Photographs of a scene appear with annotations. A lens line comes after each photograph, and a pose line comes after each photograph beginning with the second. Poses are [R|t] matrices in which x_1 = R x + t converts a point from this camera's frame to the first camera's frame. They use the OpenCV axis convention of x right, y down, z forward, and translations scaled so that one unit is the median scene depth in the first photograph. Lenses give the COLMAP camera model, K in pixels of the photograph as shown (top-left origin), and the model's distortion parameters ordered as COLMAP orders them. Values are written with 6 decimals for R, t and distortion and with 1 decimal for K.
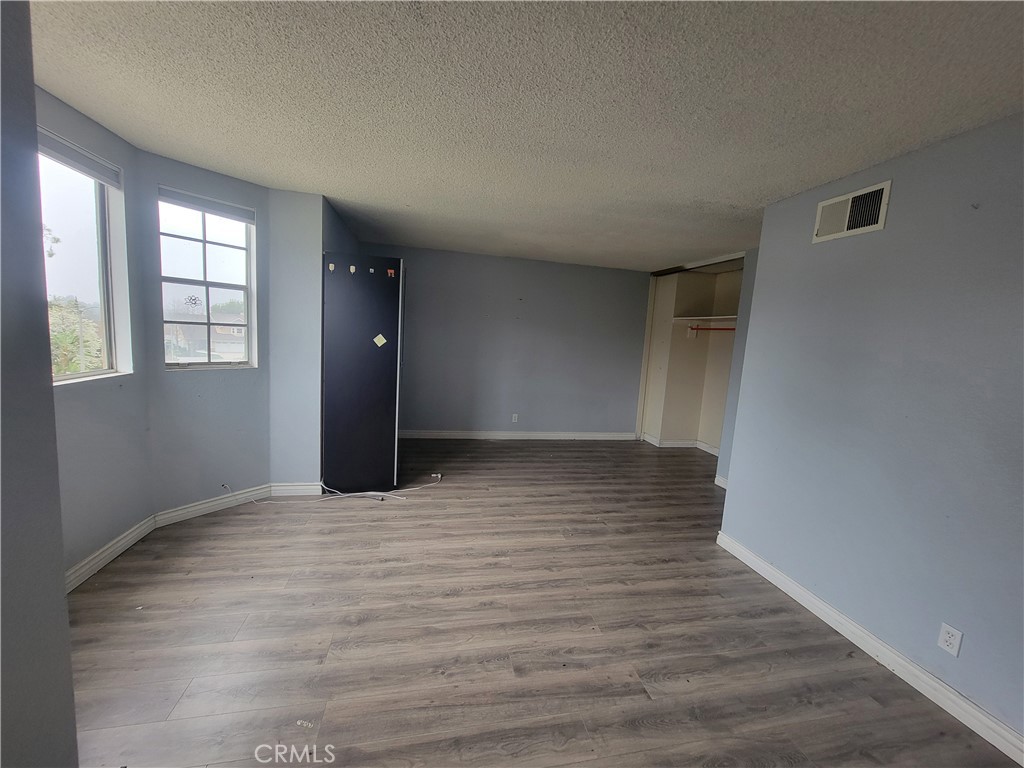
lens RADIAL K [[418.3, 0, 518.4], [0, 418.3, 385.5], [0, 0, 1]] dist [-0.005550, 0.000620]
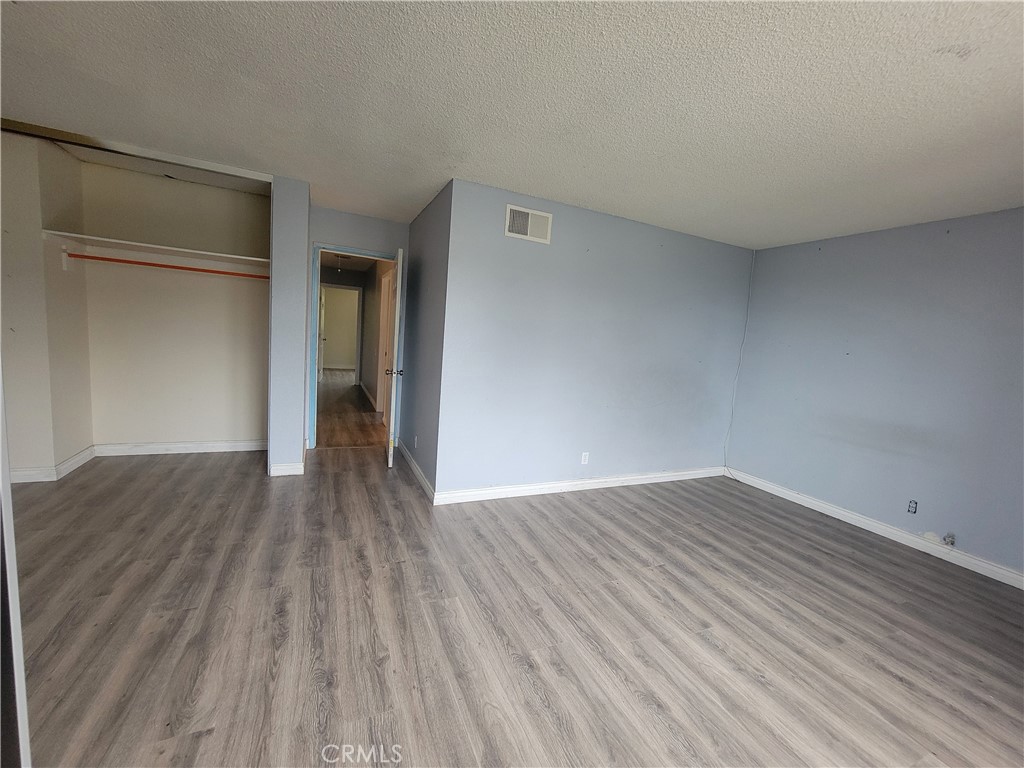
lens RADIAL K [[418.3, 0, 518.4], [0, 418.3, 385.5], [0, 0, 1]] dist [-0.005550, 0.000620]
pose [[-0.212150, -0.198325, 0.956901, -0.565920], [0.024684, 0.977790, 0.208127, -0.138583], [-0.976925, 0.067774, -0.202543, 1.119915]]
